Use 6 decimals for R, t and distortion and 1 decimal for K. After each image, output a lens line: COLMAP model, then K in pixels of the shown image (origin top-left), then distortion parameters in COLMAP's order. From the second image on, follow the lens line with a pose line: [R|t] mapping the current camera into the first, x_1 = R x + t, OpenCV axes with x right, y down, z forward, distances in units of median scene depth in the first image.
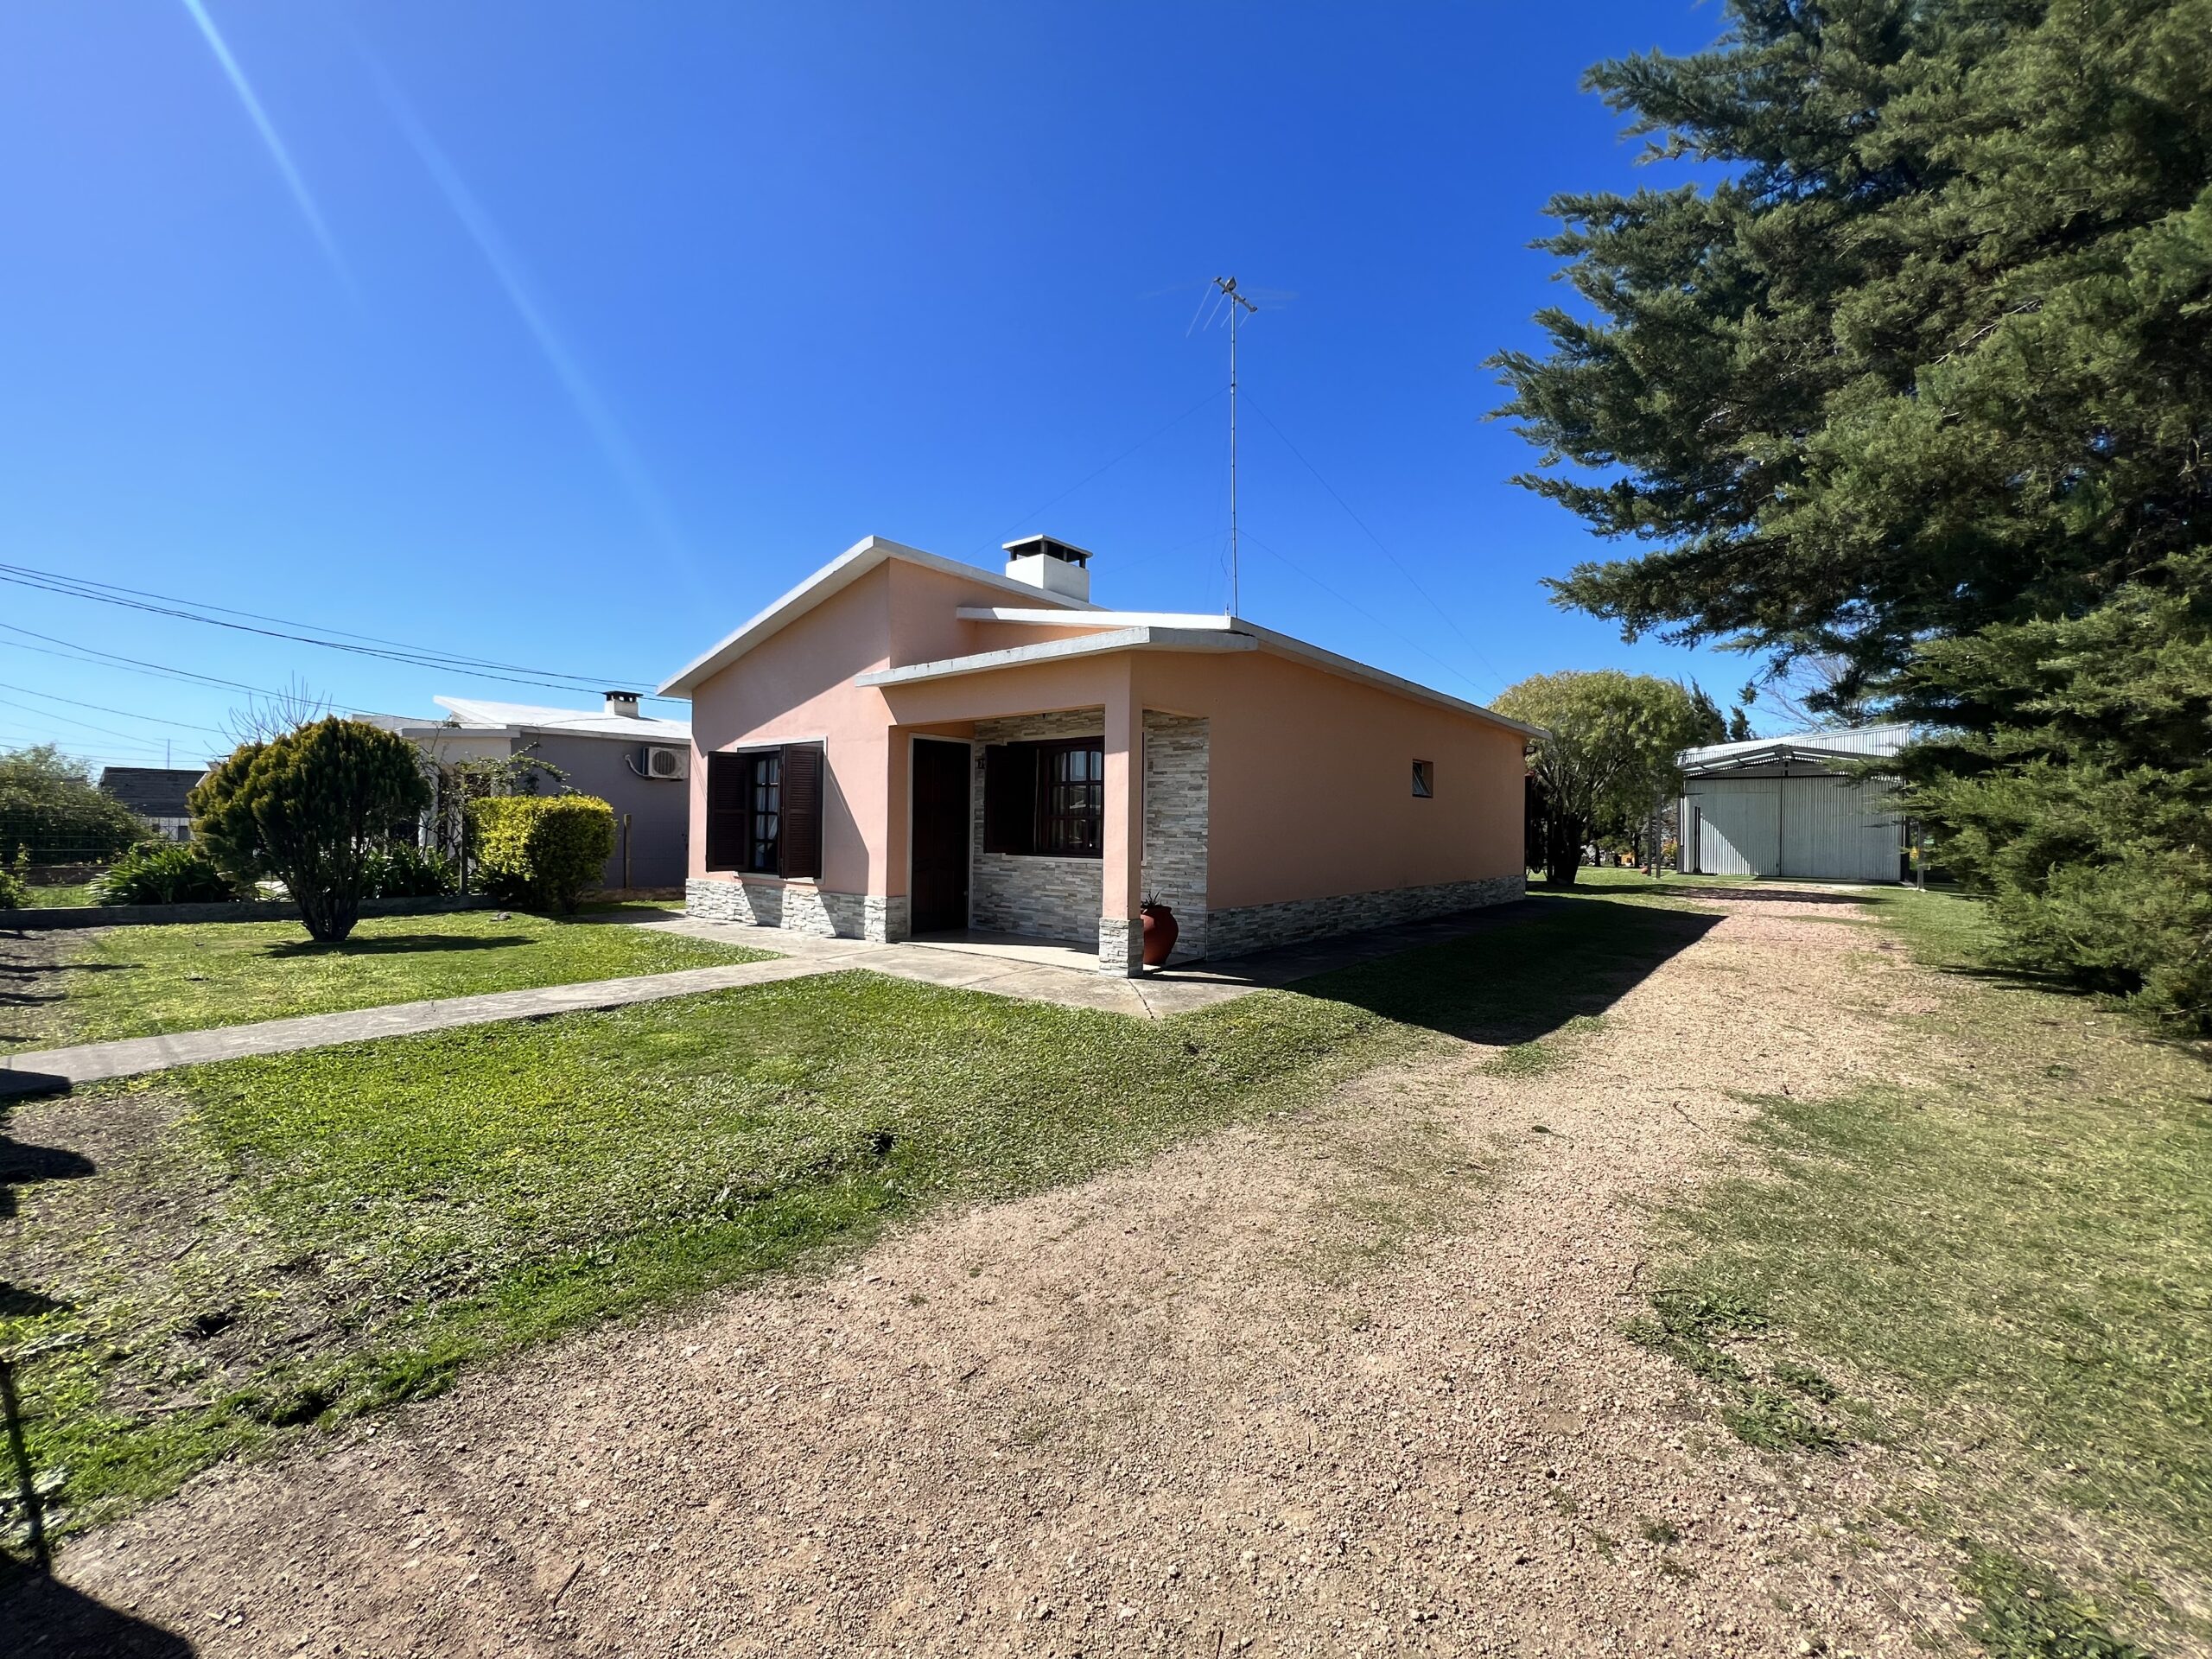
lens RADIAL K [[880.6, 0, 1110.3], [0, 880.6, 822.2], [0, 0, 1]] dist [-0.001671, 0.000003]
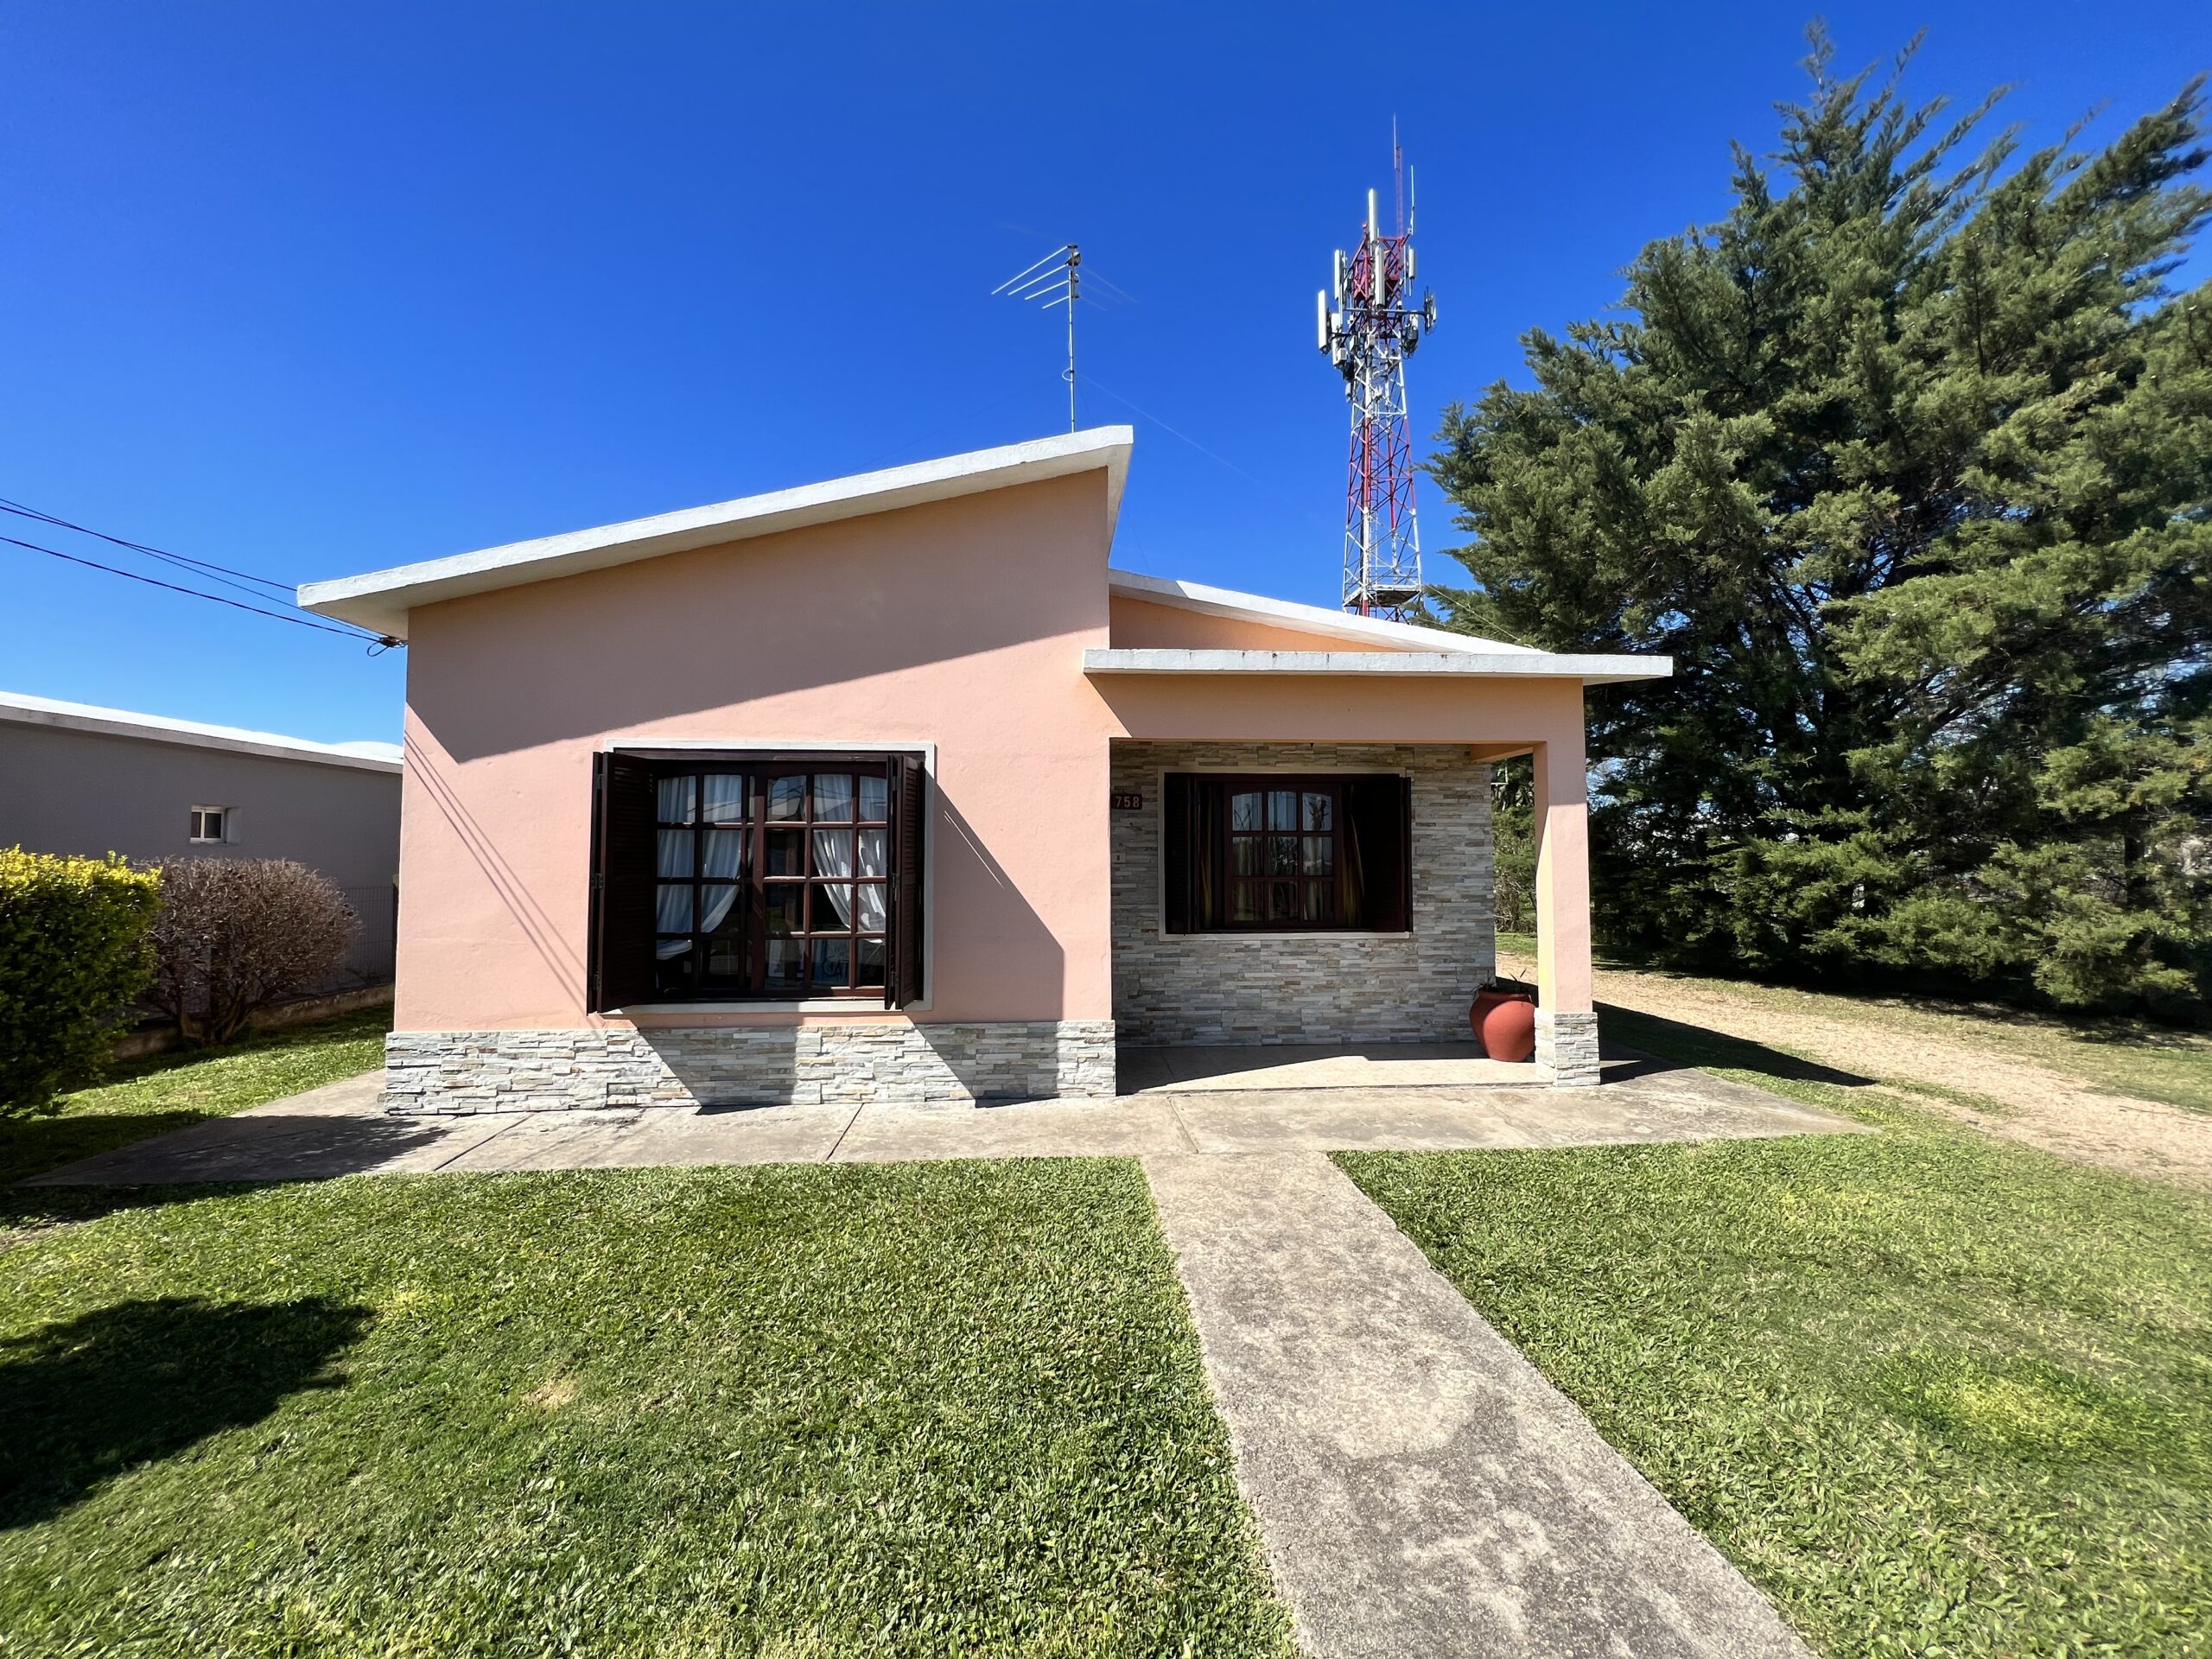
lens RADIAL K [[883.2, 0, 1081.8], [0, 883.2, 826.2], [0, 0, 1]] dist [0.002108, 0.000289]
pose [[0.732596, 0.011608, 0.680565, -0.662644], [0.007752, 0.999647, -0.025396, -0.031813], [-0.680620, 0.023880, 0.732248, 0.546501]]
